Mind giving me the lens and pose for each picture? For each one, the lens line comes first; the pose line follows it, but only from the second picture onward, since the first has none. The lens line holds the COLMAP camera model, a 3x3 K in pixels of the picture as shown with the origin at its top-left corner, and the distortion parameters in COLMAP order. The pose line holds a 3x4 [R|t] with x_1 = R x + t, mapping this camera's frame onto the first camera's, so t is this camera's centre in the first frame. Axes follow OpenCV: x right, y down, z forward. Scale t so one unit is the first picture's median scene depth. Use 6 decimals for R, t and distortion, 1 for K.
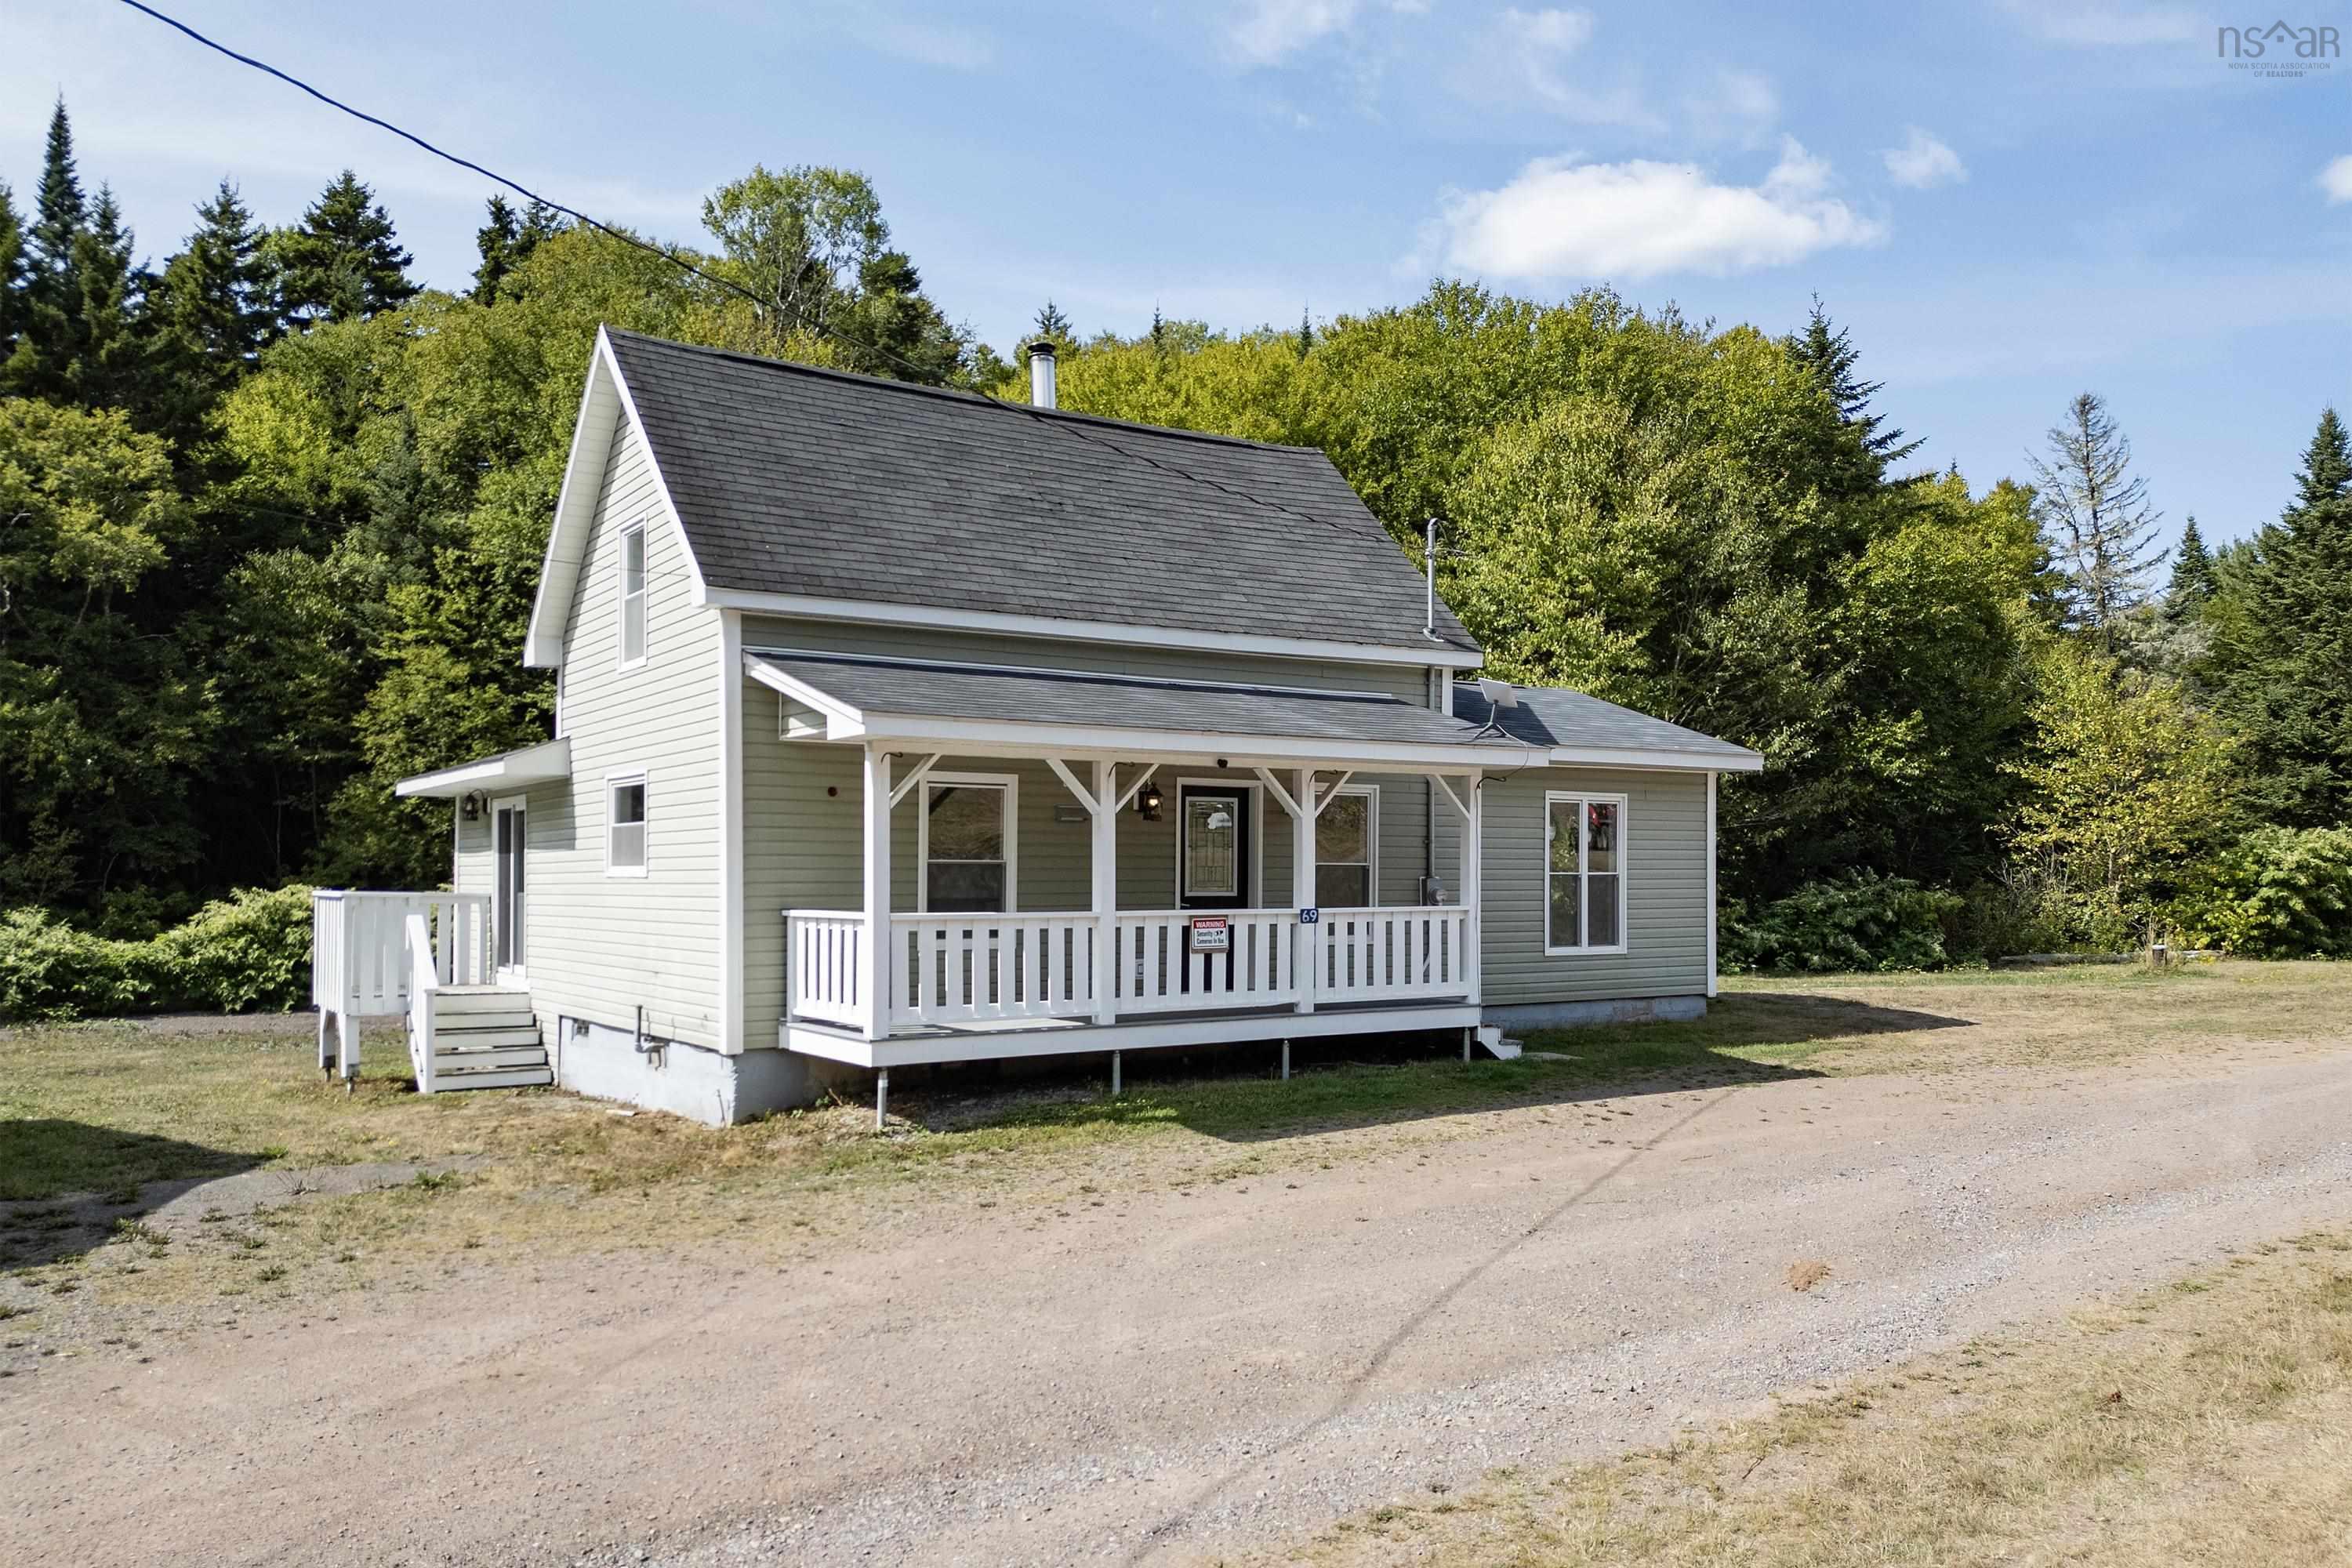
lens RADIAL K [[1723.5, 0, 1176.0], [0, 1723.5, 784.0], [0, 0, 1]] dist [0.000090, -0.003089]
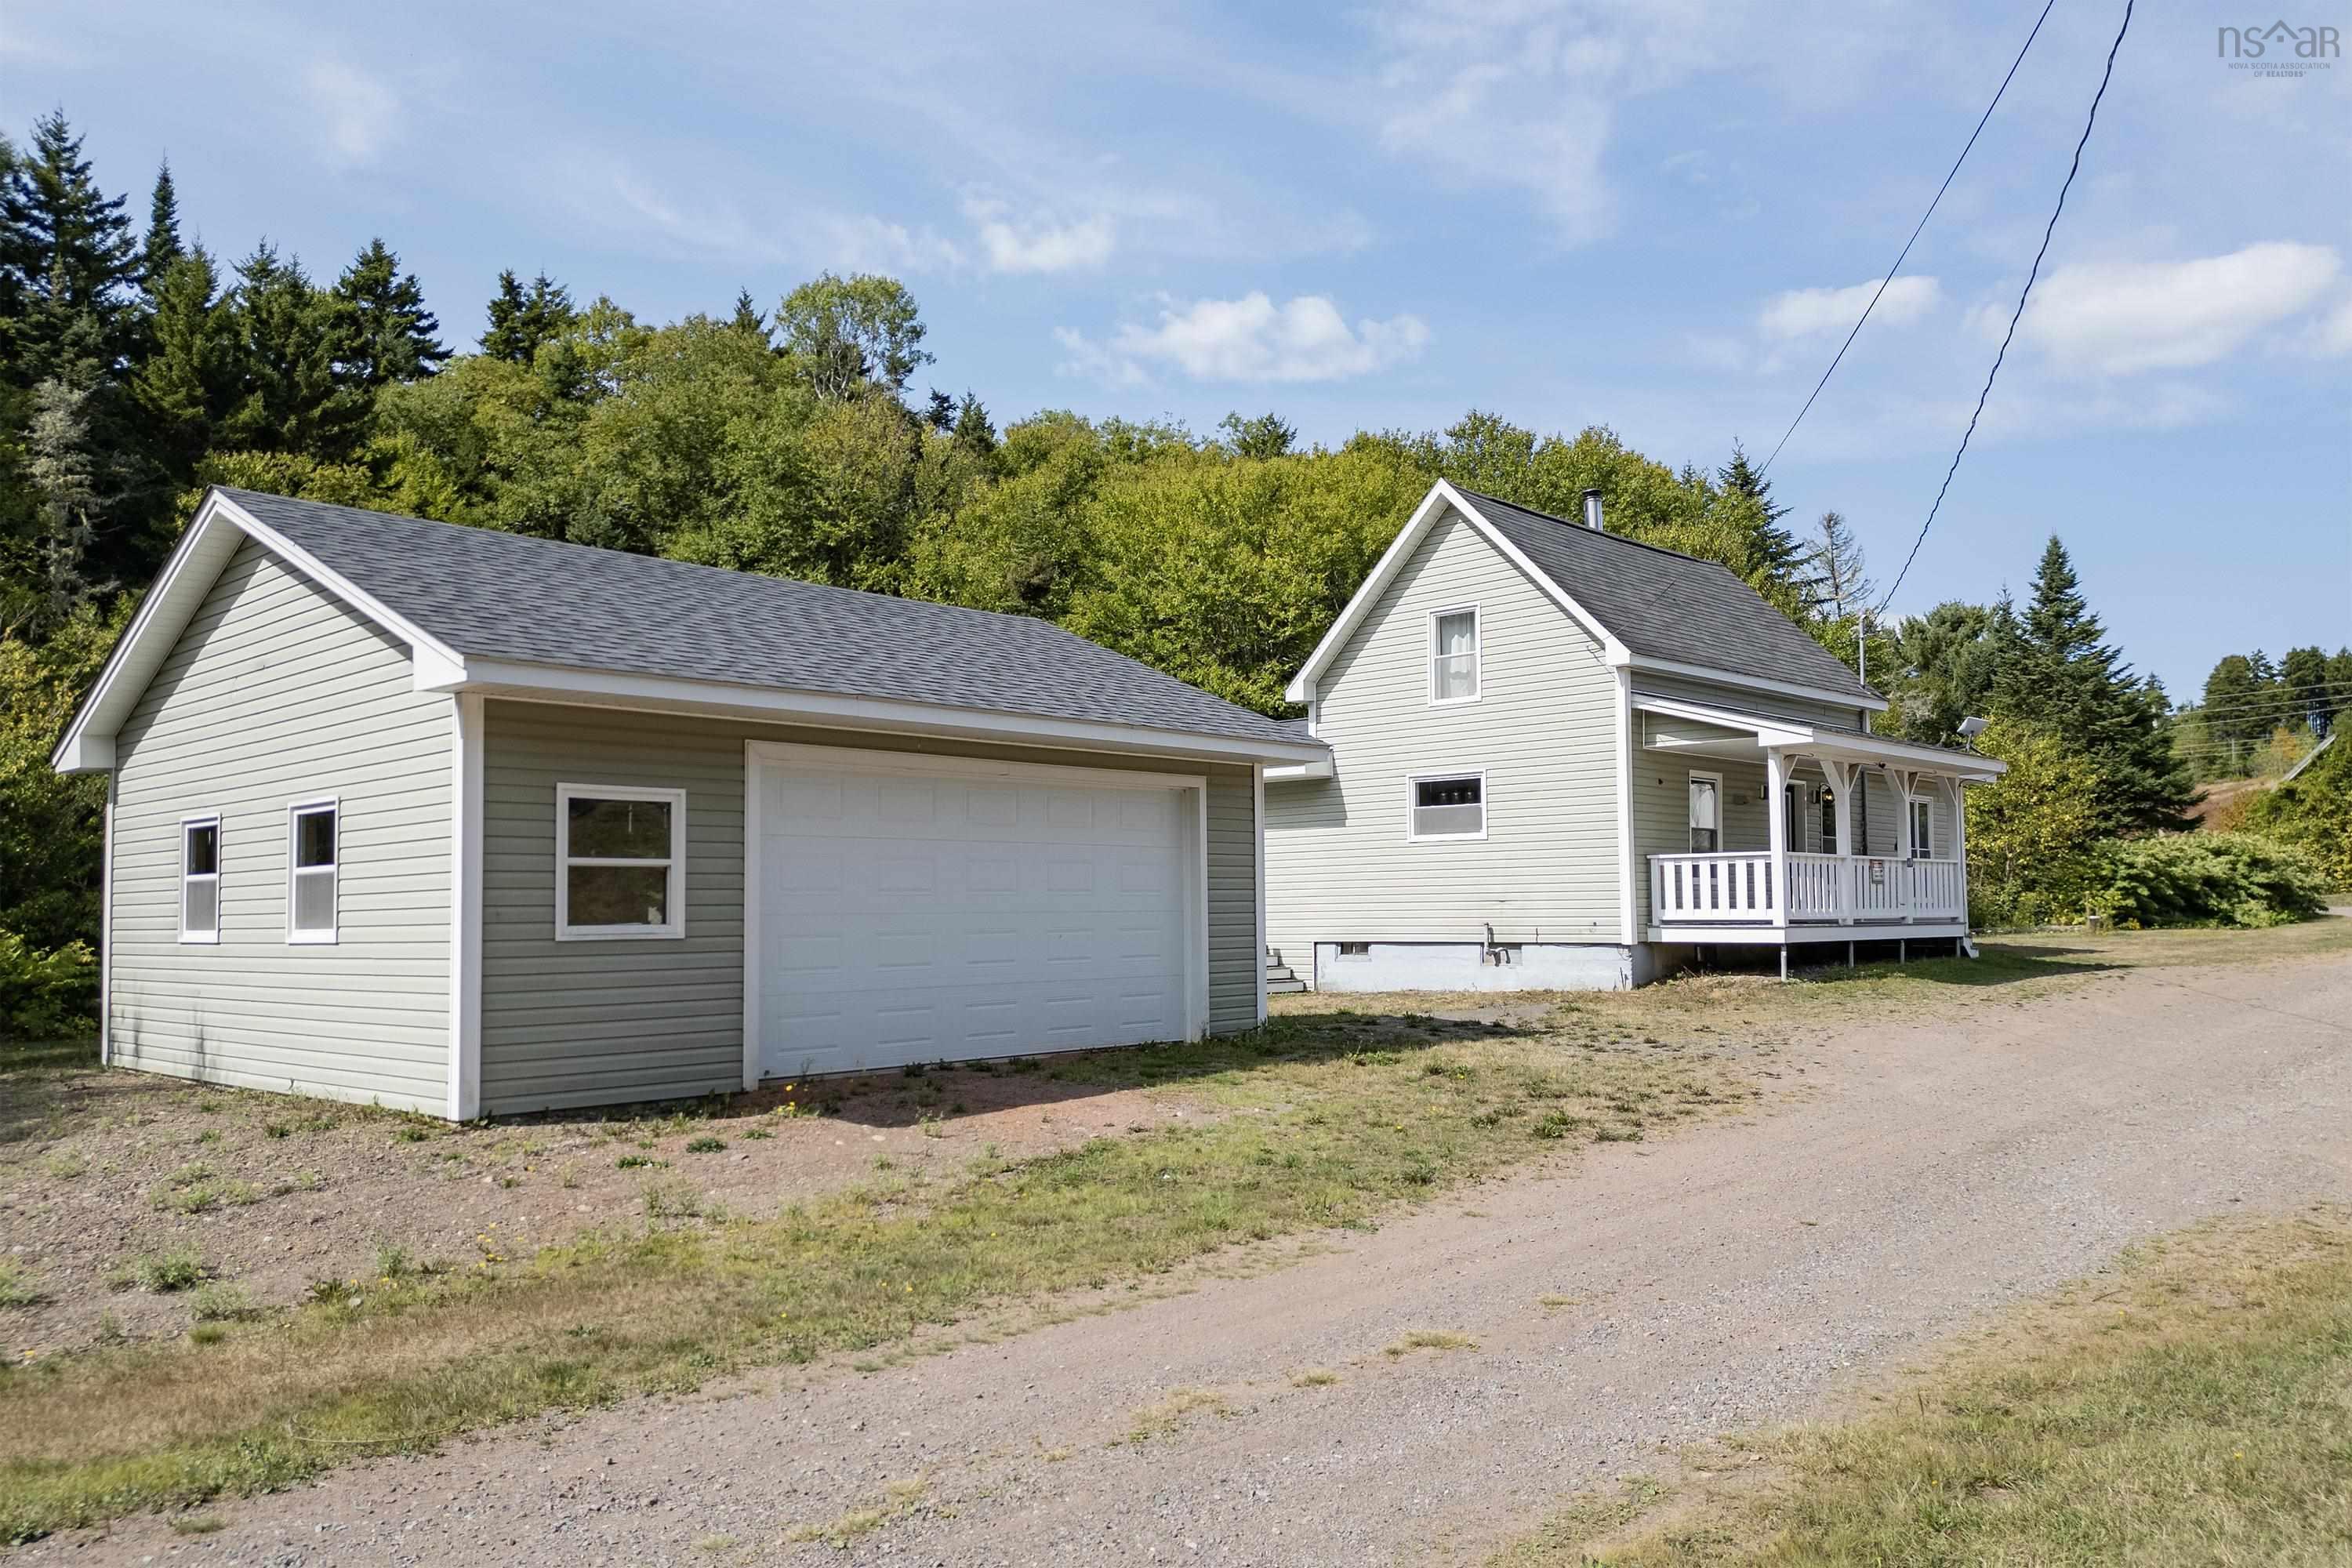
lens RADIAL K [[1590.5, 0, 1176.0], [0, 1590.5, 784.0], [0, 0, 1]] dist [0.046590, -0.047410]
pose [[0.981723, 0.008383, 0.190130, -0.322707], [-0.003217, 0.999618, -0.027464, 0.016934], [-0.190288, 0.026351, 0.981375, -0.124795]]
